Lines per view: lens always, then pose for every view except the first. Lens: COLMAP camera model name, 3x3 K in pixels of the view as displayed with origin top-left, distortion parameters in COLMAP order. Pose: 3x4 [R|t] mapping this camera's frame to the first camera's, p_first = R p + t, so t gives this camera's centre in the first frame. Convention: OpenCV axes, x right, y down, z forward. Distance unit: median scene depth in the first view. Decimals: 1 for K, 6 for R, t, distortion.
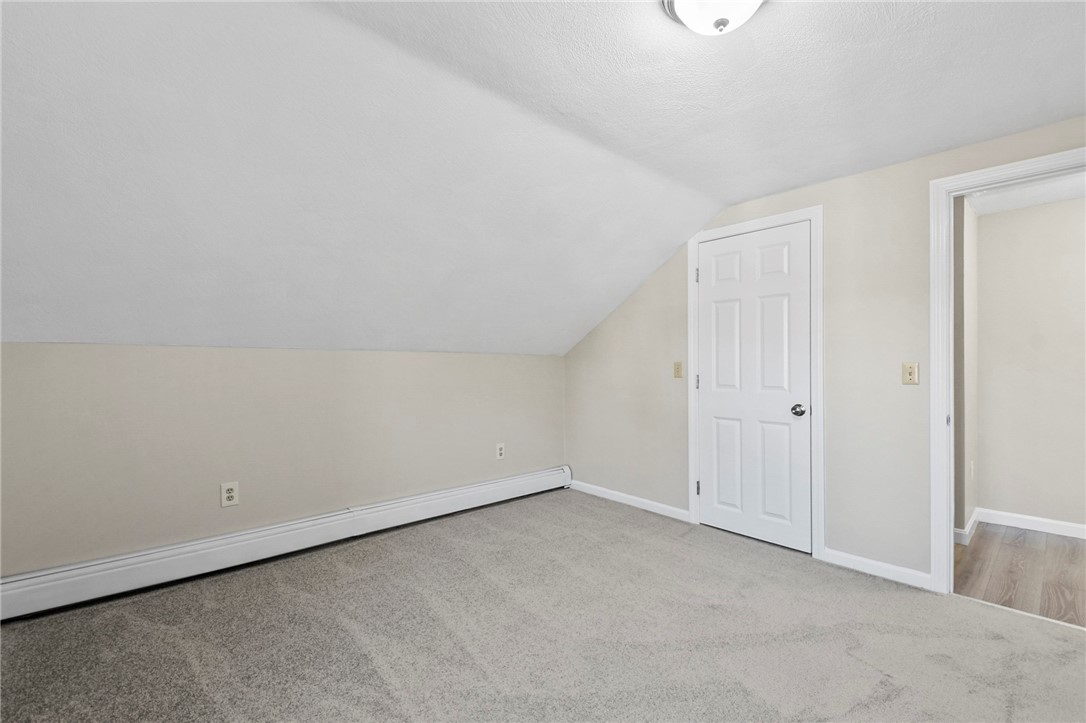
lens RADIAL K [[474.1, 0, 539.4], [0, 474.1, 356.7], [0, 0, 1]] dist [0.037129, -0.024513]
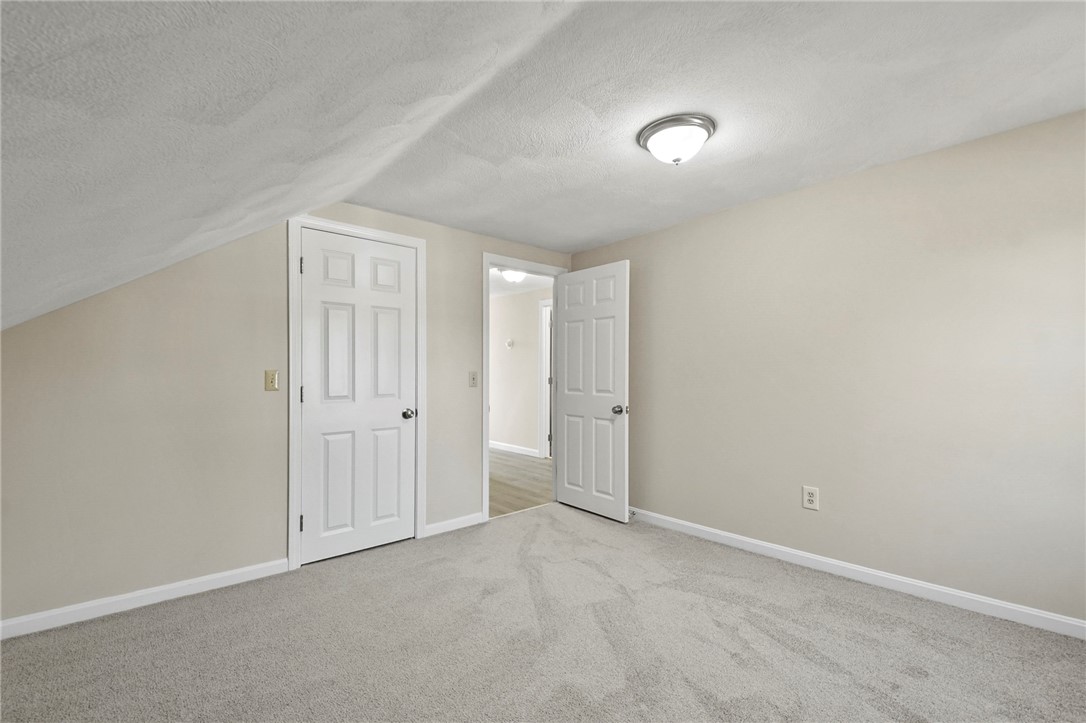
lens RADIAL K [[474.1, 0, 539.4], [0, 474.1, 356.7], [0, 0, 1]] dist [0.037129, -0.024513]
pose [[0.011201, 0.026665, 0.999582, -0.596356], [-0.018650, 0.999476, -0.026453, 0.001816], [-0.999763, -0.018346, 0.011692, 0.698621]]
